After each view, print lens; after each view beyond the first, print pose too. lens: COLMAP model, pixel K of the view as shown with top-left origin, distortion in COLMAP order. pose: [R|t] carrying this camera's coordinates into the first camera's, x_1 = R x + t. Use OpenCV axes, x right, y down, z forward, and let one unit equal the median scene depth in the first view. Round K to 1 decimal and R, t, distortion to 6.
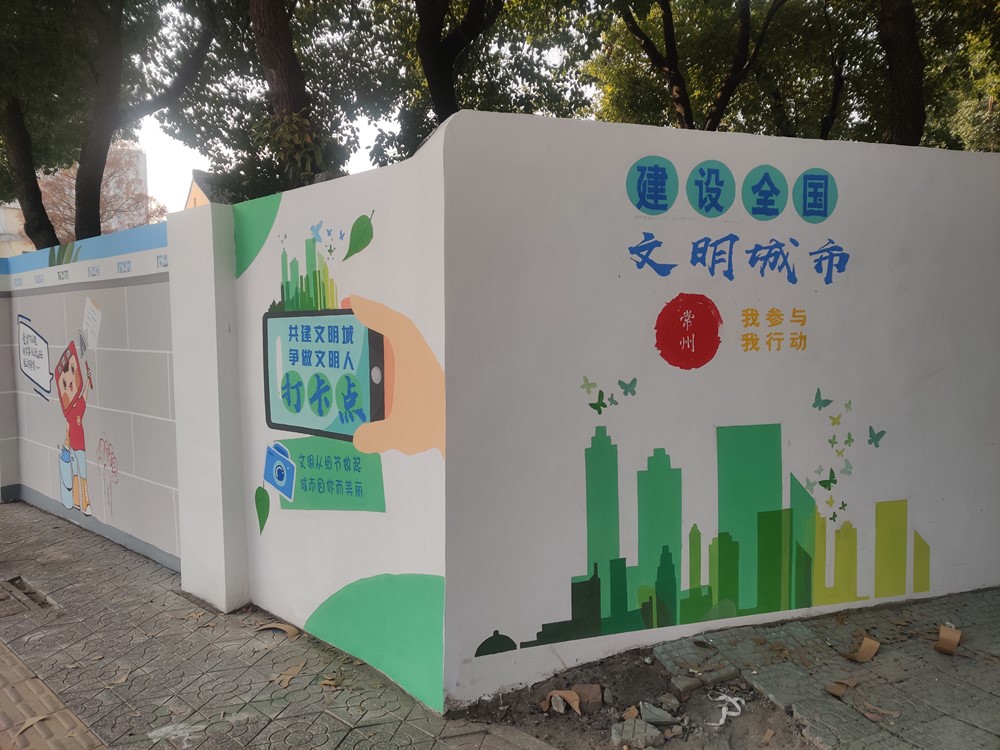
lens RADIAL K [[736.4, 0, 490.5], [0, 736.4, 365.9], [0, 0, 1]] dist [0.040770, -0.030698]
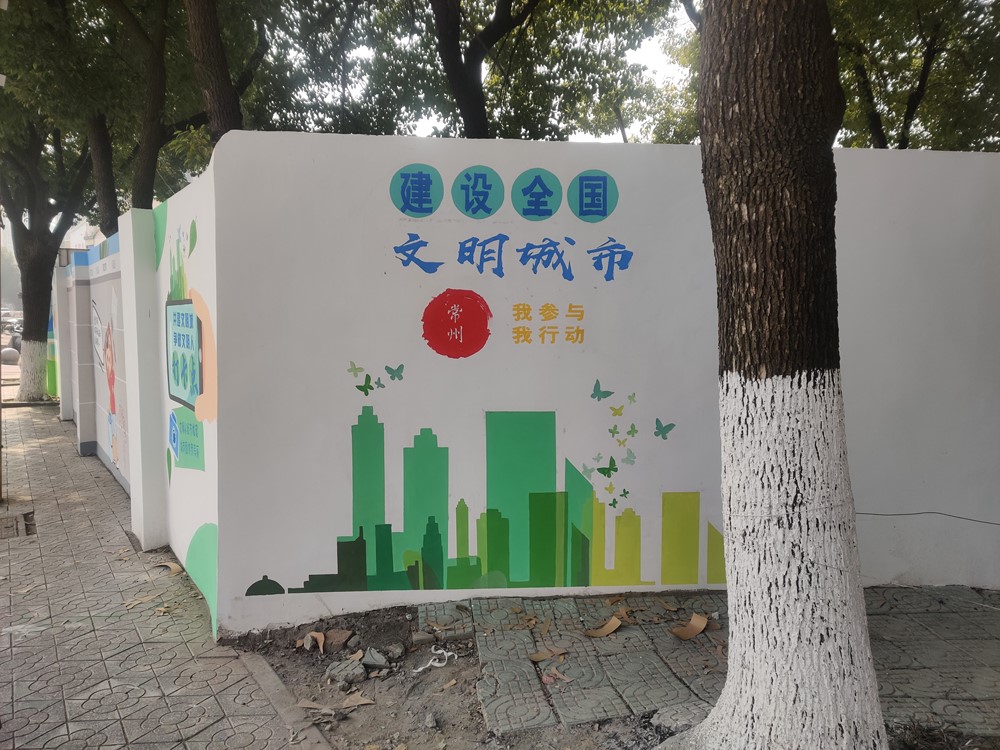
lens RADIAL K [[736.4, 0, 498.6], [0, 736.4, 371.0], [0, 0, 1]] dist [0.040770, -0.030698]
pose [[0.975505, 0.032006, -0.217638, 0.526563], [-0.026961, 0.999295, 0.026112, -0.006132], [0.218320, -0.019605, 0.975680, -0.049825]]
